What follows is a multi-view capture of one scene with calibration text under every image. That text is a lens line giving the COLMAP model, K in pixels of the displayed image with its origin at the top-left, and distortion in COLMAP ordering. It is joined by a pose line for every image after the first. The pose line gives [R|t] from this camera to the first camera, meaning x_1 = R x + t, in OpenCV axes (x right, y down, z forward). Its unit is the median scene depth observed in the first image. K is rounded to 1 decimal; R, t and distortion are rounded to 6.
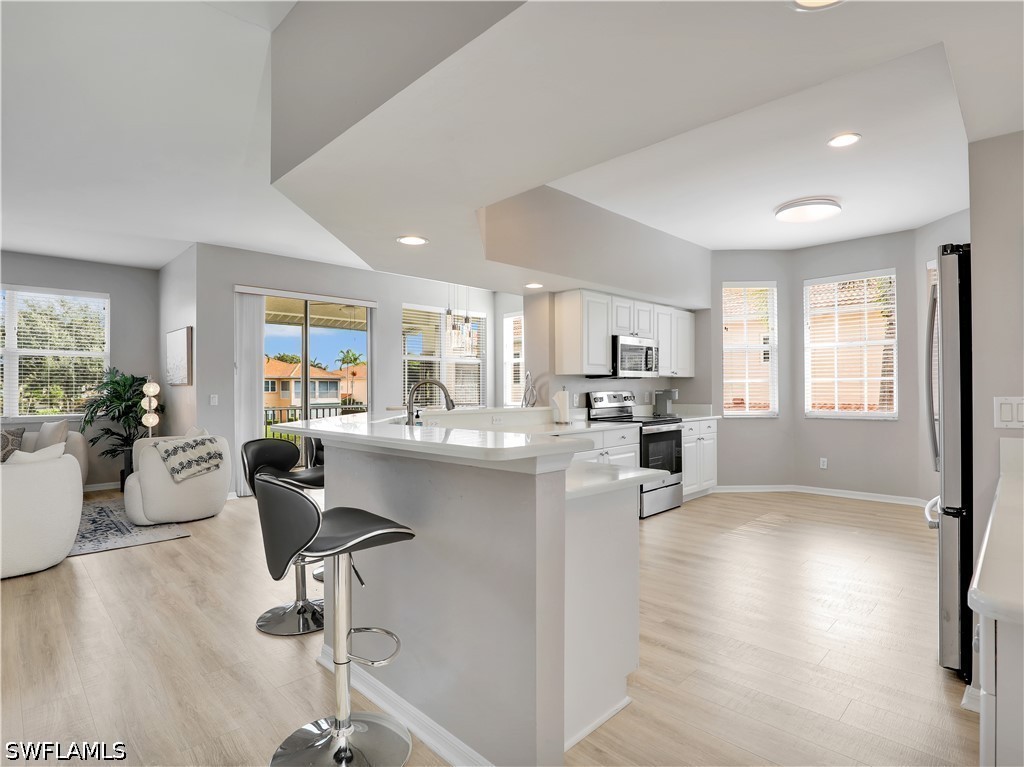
lens RADIAL K [[541.0, 0, 519.0], [0, 541.0, 384.0], [0, 0, 1]] dist [-0.034347, 0.005409]
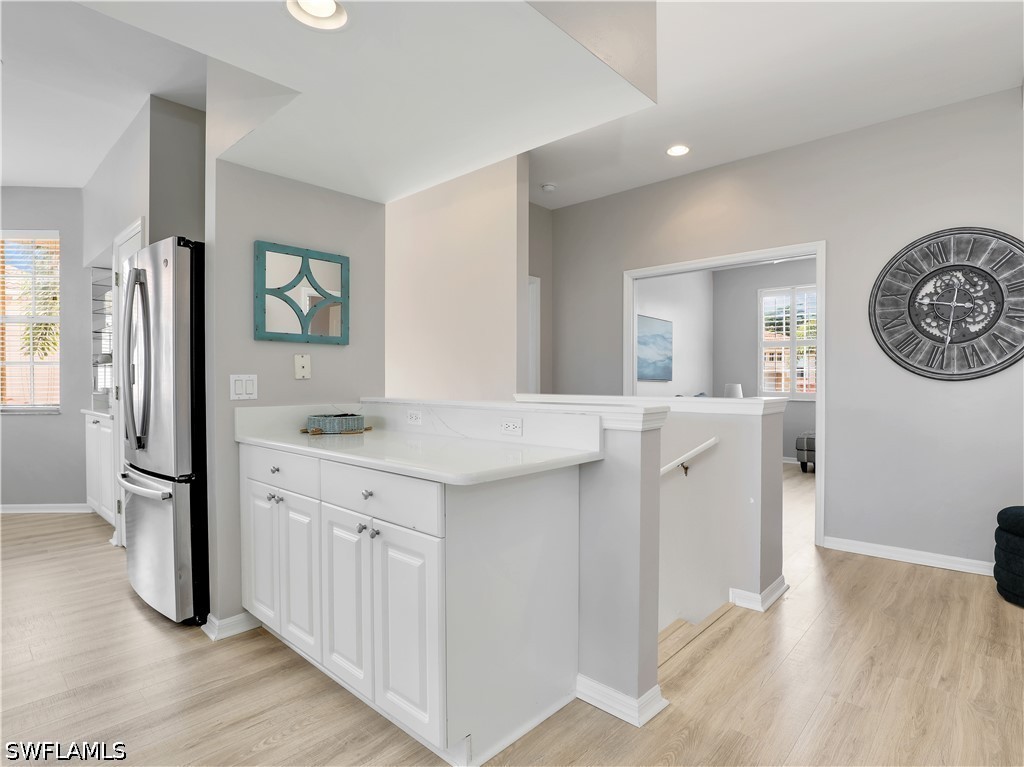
lens RADIAL K [[541.0, 0, 540.0], [0, 541.0, 386.8], [0, 0, 1]] dist [-0.034347, 0.005409]
pose [[-0.061950, -0.004425, 0.998069, -0.136061], [-0.009262, 0.999950, 0.003858, 0.014606], [-0.998036, -0.009005, -0.061988, 0.128397]]
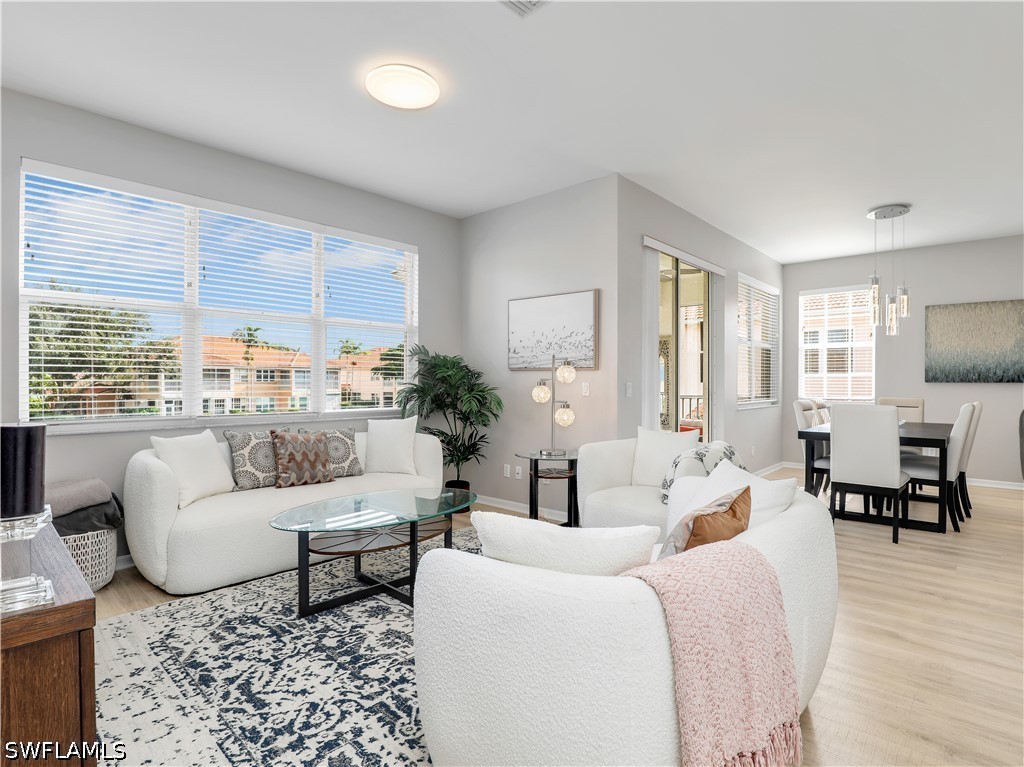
lens RADIAL K [[541.0, 0, 519.3], [0, 541.0, 385.2], [0, 0, 1]] dist [-0.034347, 0.005409]
pose [[0.998887, 0.009142, 0.046263, -0.806344], [-0.009906, 0.999818, 0.016303, 0.013208], [-0.046106, -0.016744, 0.998796, 0.283619]]
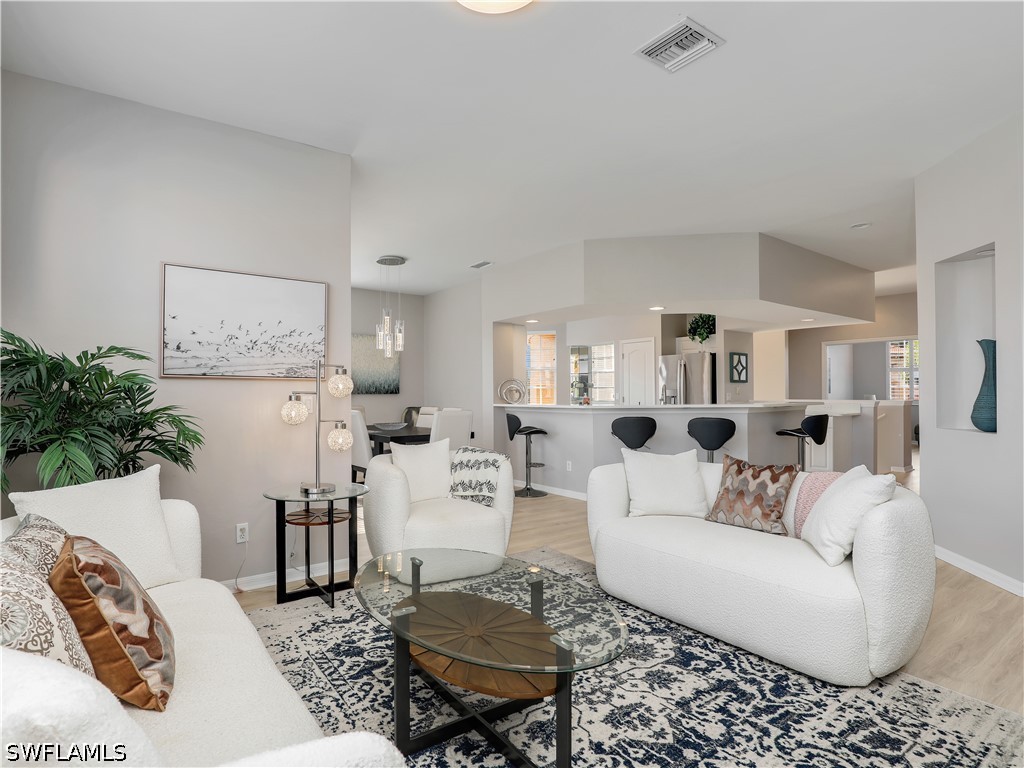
lens RADIAL K [[541.0, 0, 477.9], [0, 541.0, 388.6], [0, 0, 1]] dist [-0.034347, 0.005409]
pose [[0.174103, 0.014416, 0.984622, -1.261749], [-0.005308, 0.999892, -0.013701, 0.019969], [-0.984713, -0.002841, 0.174161, 0.774407]]
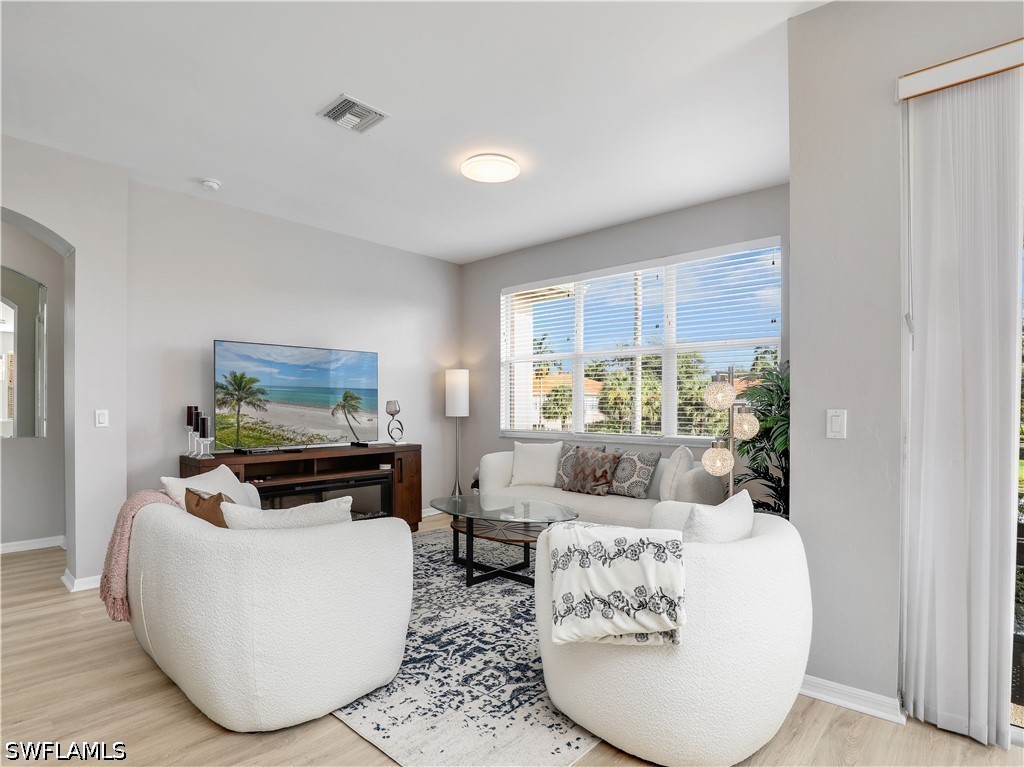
lens RADIAL K [[541.0, 0, 502.3], [0, 541.0, 411.6], [0, 0, 1]] dist [-0.034347, 0.005409]
pose [[0.046485, 0.015822, -0.998794, -0.234189], [0.008586, 0.999831, 0.016238, 0.014311], [0.998882, -0.009331, 0.046341, 0.808843]]
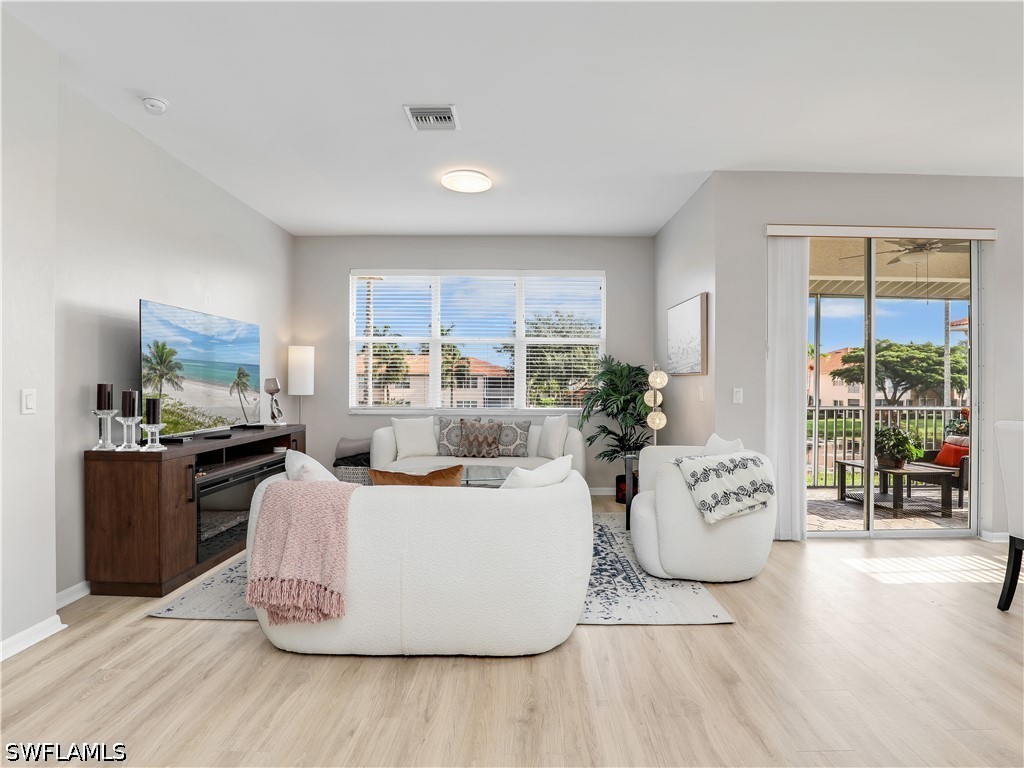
lens RADIAL K [[541.0, 0, 514.9], [0, 541.0, 387.9], [0, 0, 1]] dist [-0.034347, 0.005409]
pose [[0.704000, 0.013488, -0.710072, -0.300018], [-0.002056, 0.999854, 0.016954, 0.009063], [0.710197, -0.010475, 0.703925, 0.330253]]
